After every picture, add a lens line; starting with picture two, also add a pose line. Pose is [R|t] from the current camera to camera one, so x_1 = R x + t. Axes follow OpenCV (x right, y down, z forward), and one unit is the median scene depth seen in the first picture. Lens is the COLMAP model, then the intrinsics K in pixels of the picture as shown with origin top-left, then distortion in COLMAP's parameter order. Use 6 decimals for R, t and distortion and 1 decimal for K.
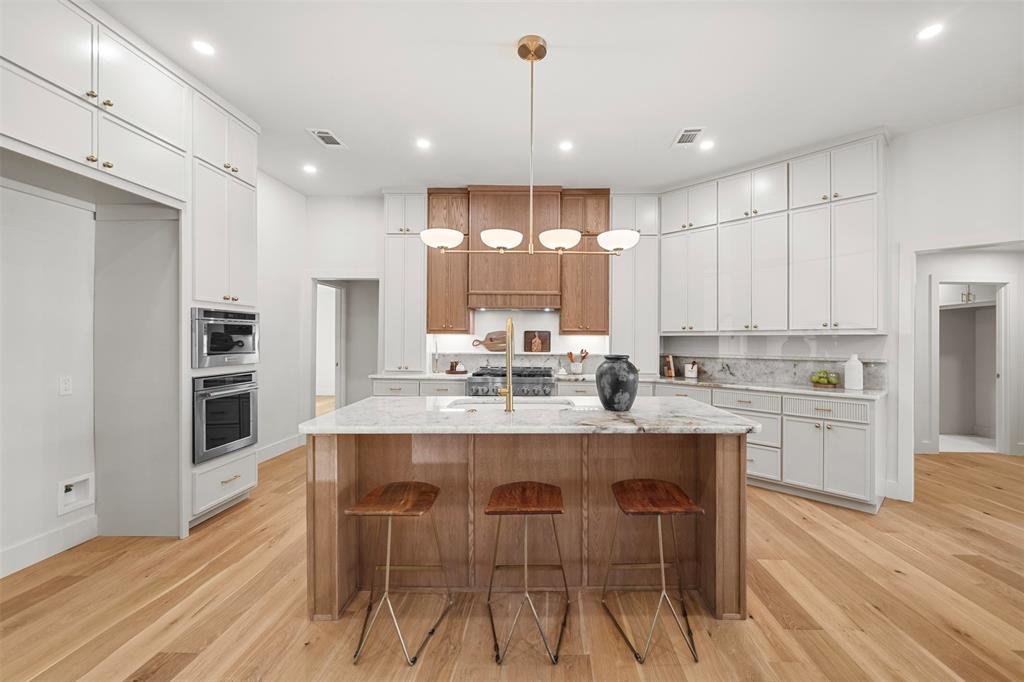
lens RADIAL K [[414.9, 0, 536.4], [0, 414.9, 339.1], [0, 0, 1]] dist [-0.000737, -0.000043]
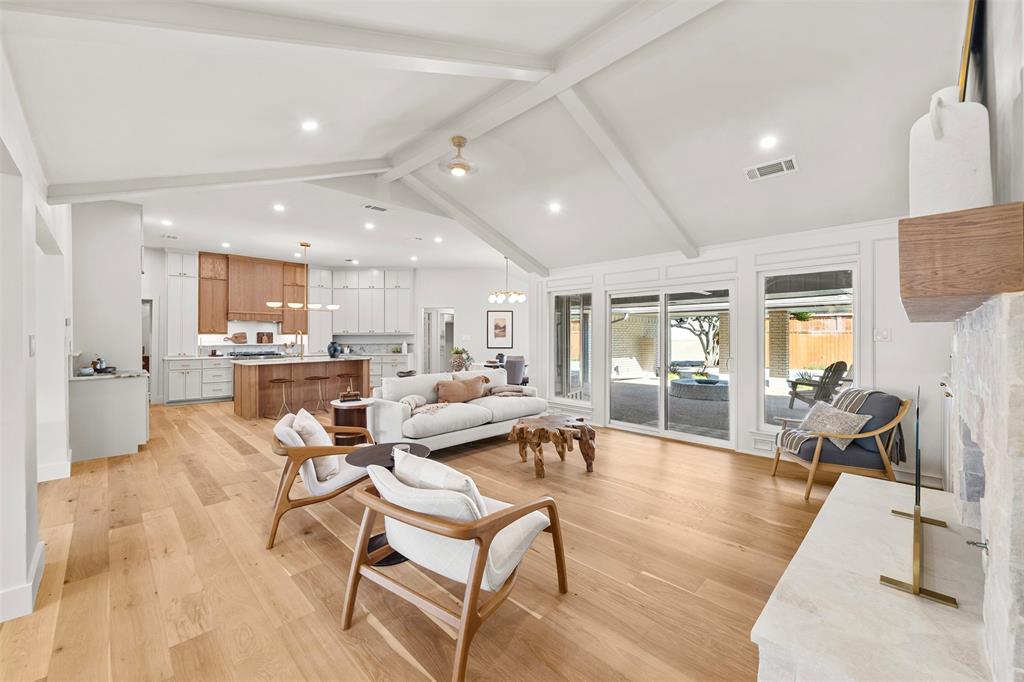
lens RADIAL K [[410.9, 0, 512.1], [0, 410.9, 334.5], [0, 0, 1]] dist [0.000362, 0.000025]
pose [[0.695594, -0.004148, 0.718423, -0.636781], [0.003603, 0.999991, 0.002285, -0.011577], [-0.718426, 0.000999, 0.695602, -1.259587]]
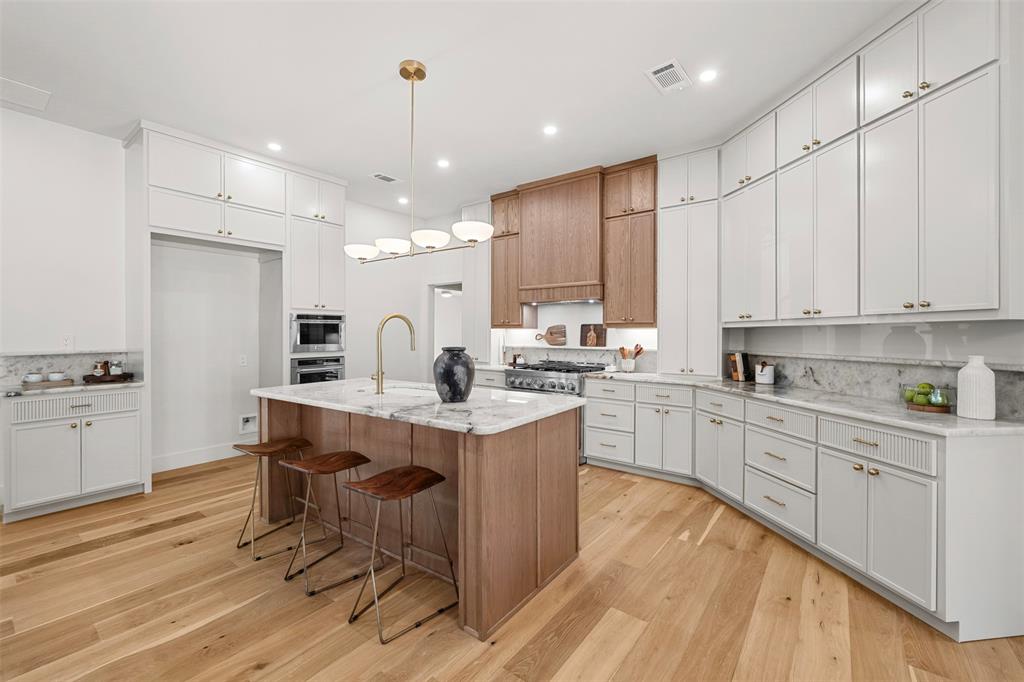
lens RADIAL K [[428.2, 0, 509.7], [0, 428.2, 334.8], [0, 0, 1]] dist [0.000955, 0.000170]
pose [[0.804975, -0.002912, -0.593302, 0.482594], [0.003371, 0.999994, -0.000335, 0.004926], [0.593299, -0.001731, 0.804980, 0.125430]]
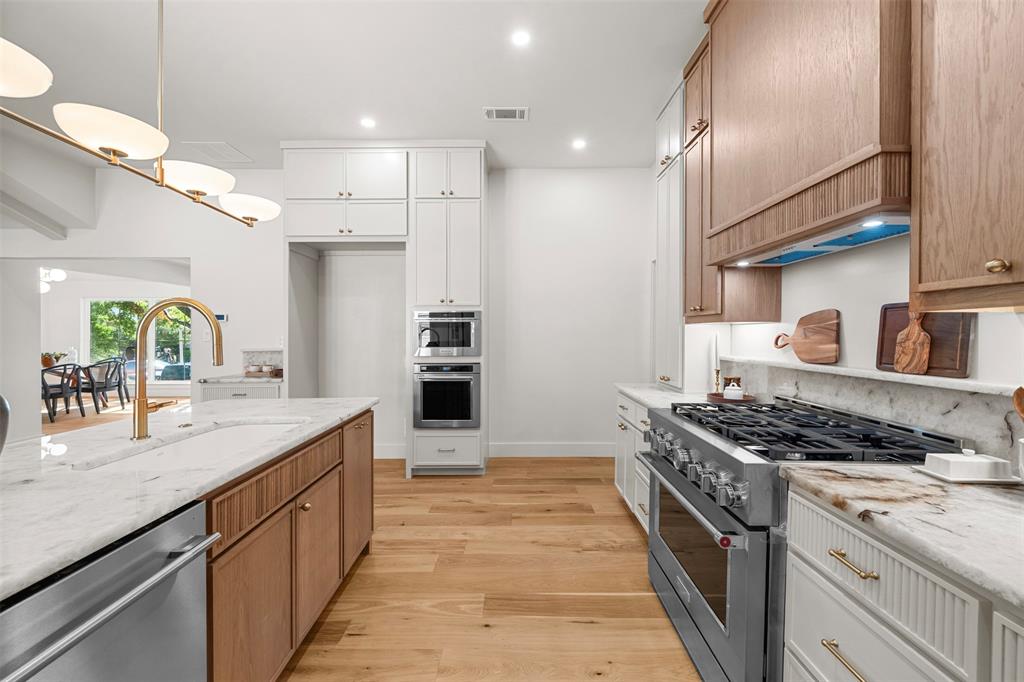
lens RADIAL K [[407.5, 0, 516.2], [0, 407.5, 338.9], [0, 0, 1]] dist [-0.000517, -0.000028]
pose [[0.025198, 0.003576, -0.999676, 0.315457], [0.000604, 0.999993, 0.003592, 0.005849], [0.999682, -0.000694, 0.025196, 0.811693]]
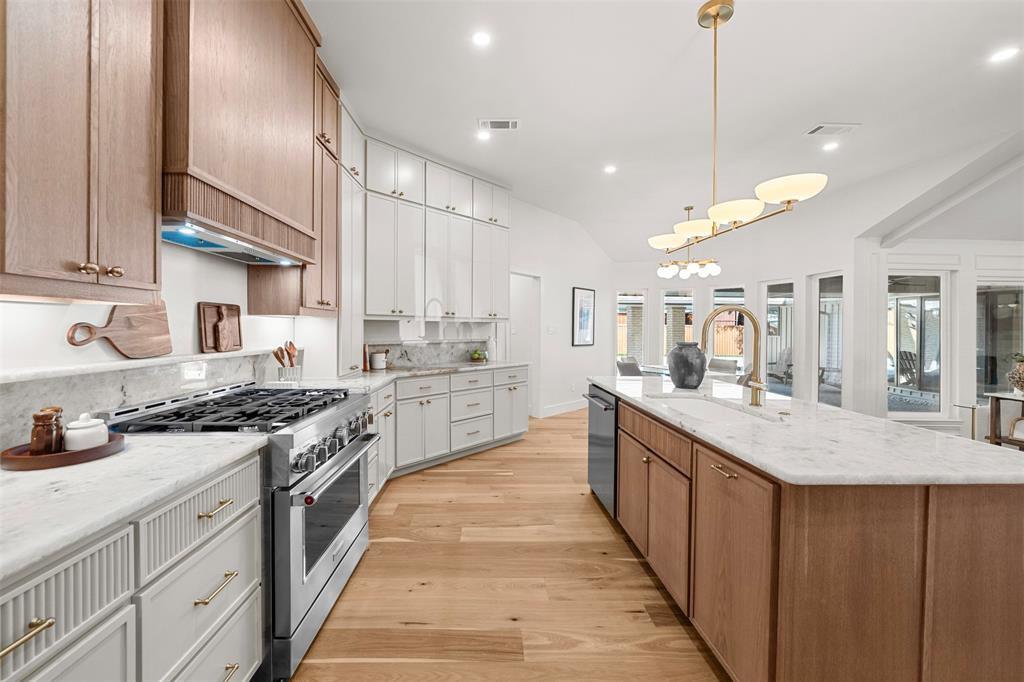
lens RADIAL K [[403.9, 0, 495.0], [0, 403.9, 329.6], [0, 0, 1]] dist [-0.000849, -0.000087]
pose [[-0.033645, -0.010325, 0.999381, -0.490013], [-0.011136, 0.999888, 0.009955, 0.000374], [-0.999372, -0.010794, -0.033757, 0.828628]]
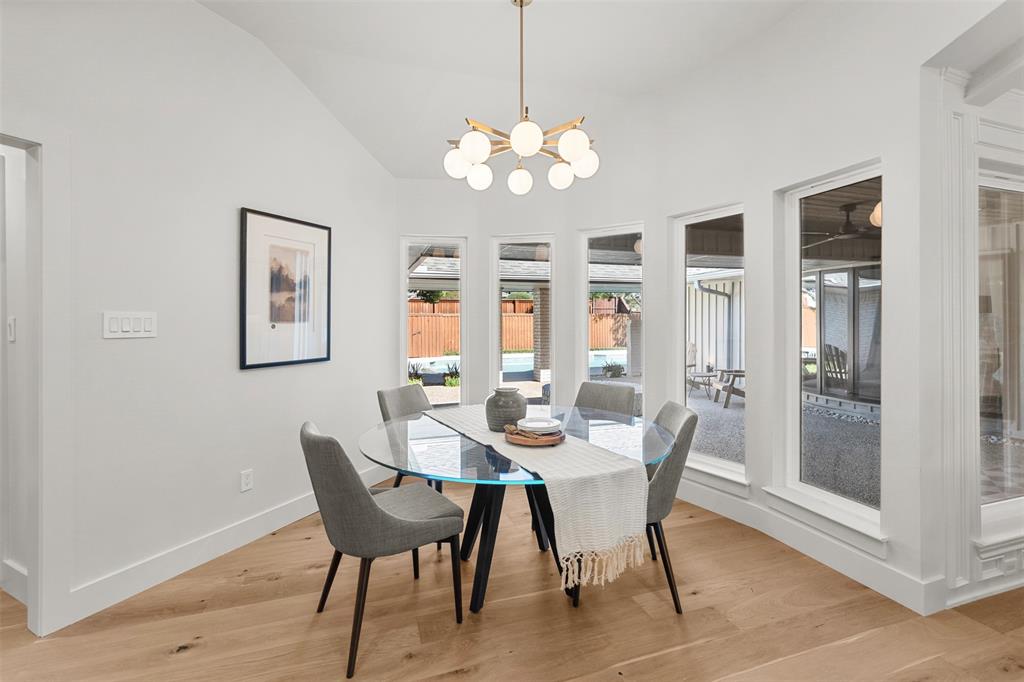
lens RADIAL K [[452.4, 0, 511.1], [0, 452.4, 316.6], [0, 0, 1]] dist [0.000786, 0.000138]
pose [[-0.340344, 0.000763, 0.940301, 0.279068], [0.001226, 0.999999, -0.000368, 0.002869], [-0.940300, 0.001027, -0.340345, 0.363022]]
